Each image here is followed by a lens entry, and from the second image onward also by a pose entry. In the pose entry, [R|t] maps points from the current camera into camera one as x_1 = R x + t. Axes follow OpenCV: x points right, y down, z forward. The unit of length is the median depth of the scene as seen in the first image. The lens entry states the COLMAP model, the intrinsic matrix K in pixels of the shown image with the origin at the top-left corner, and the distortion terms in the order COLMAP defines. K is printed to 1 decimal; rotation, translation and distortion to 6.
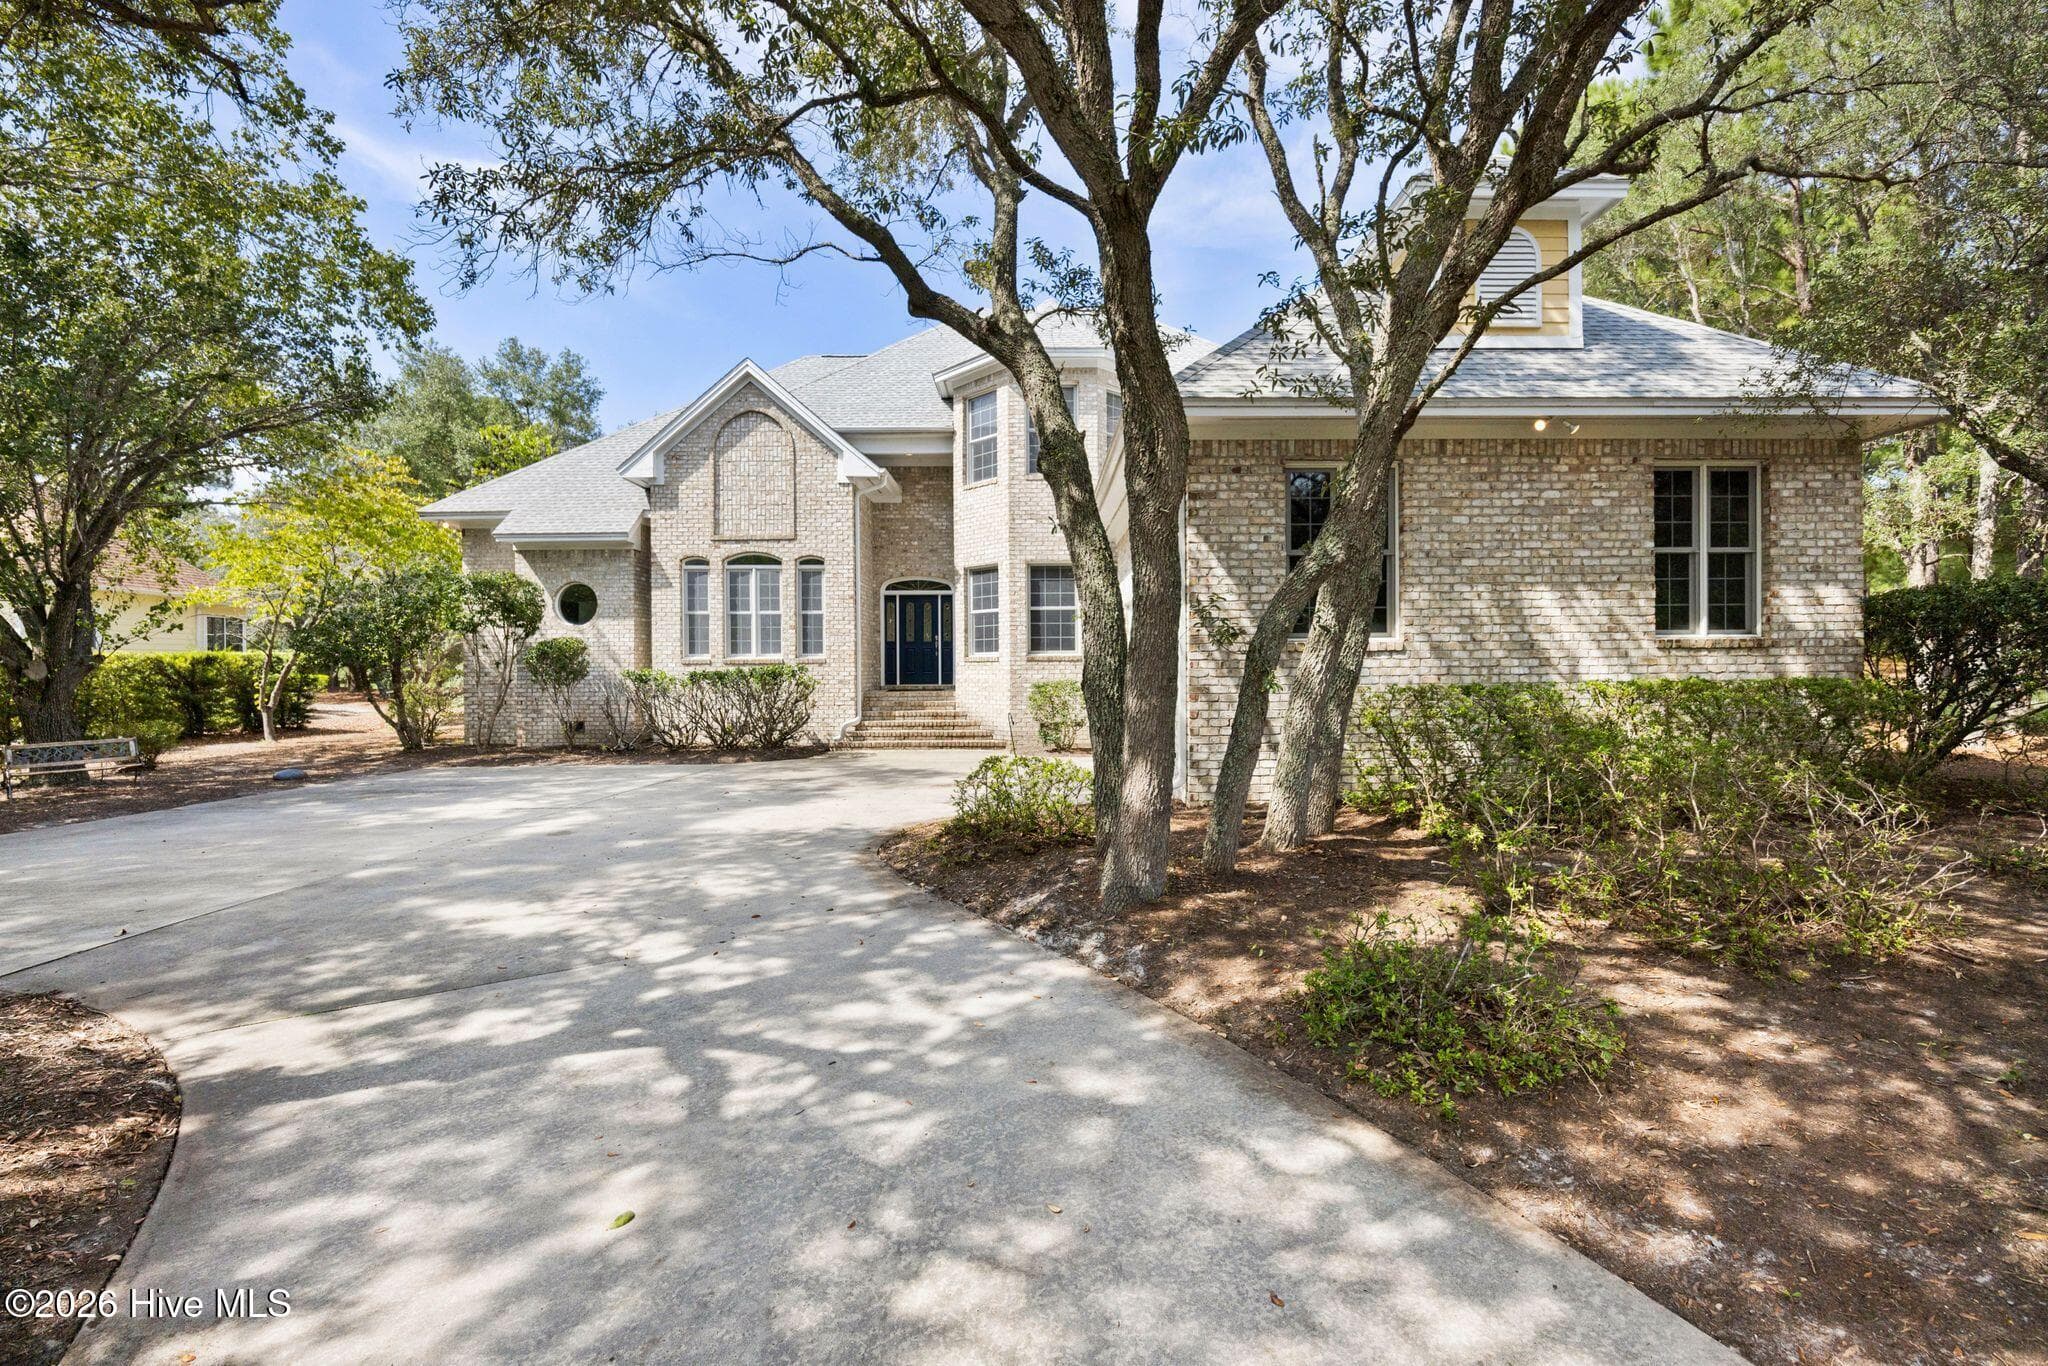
lens RADIAL K [[916.1, 0, 1020.0], [0, 916.1, 671.8], [0, 0, 1]] dist [-0.000172, -0.000289]
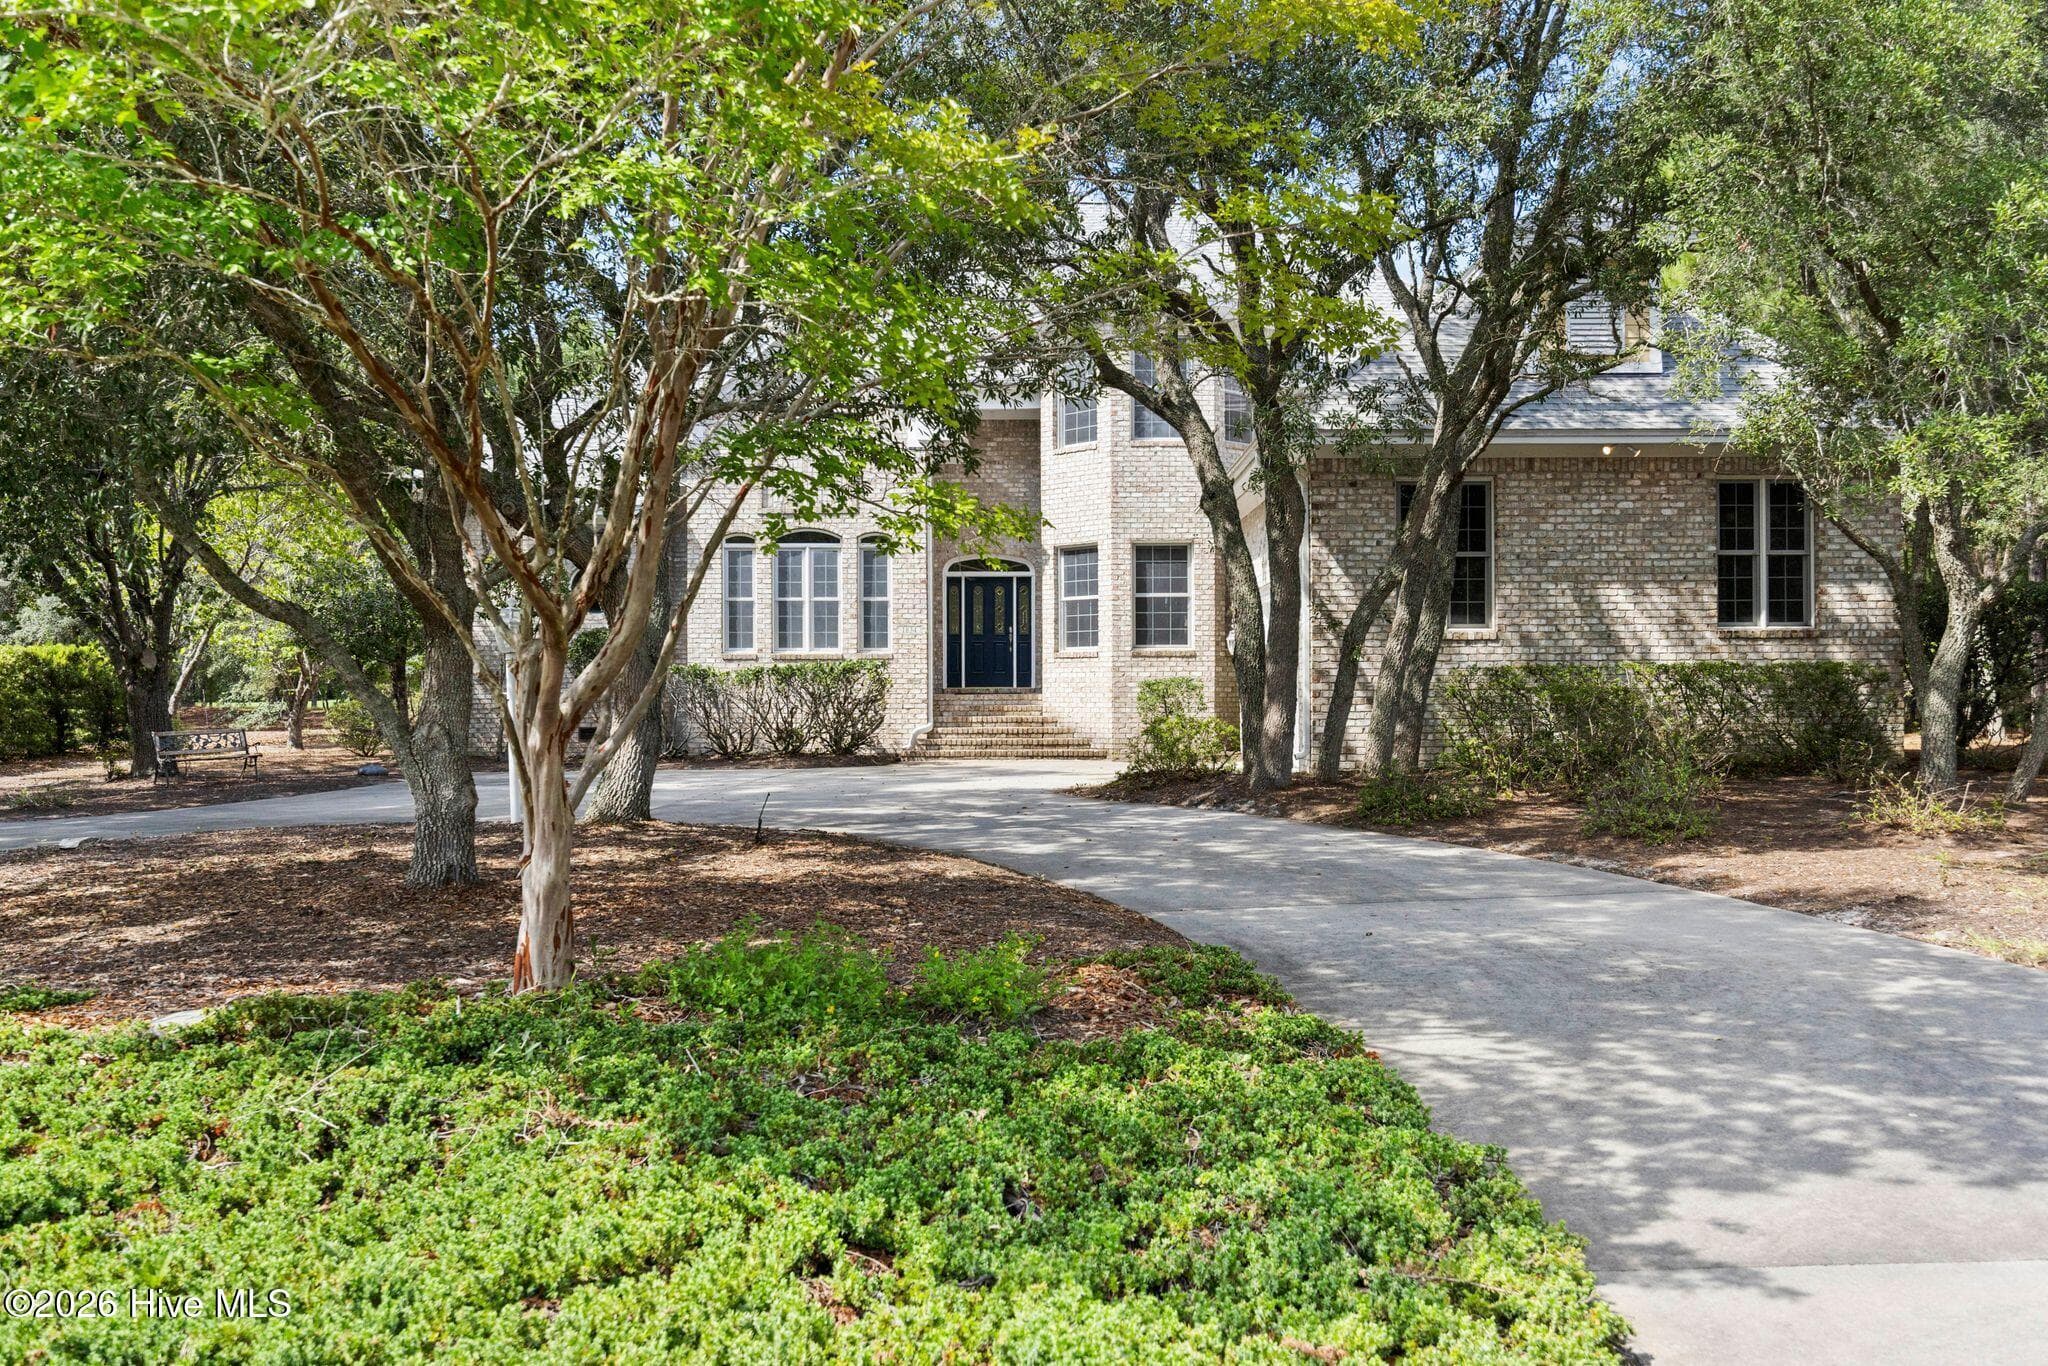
lens RADIAL K [[1750.8, 0, 1030.0], [0, 1750.8, 702.4], [0, 0, 1]] dist [0.009457, 0.002742]
pose [[0.999978, 0.002065, 0.006338, -0.096889], [-0.002079, 0.999996, 0.002088, 0.027510], [-0.006334, -0.002101, 0.999978, -0.632392]]
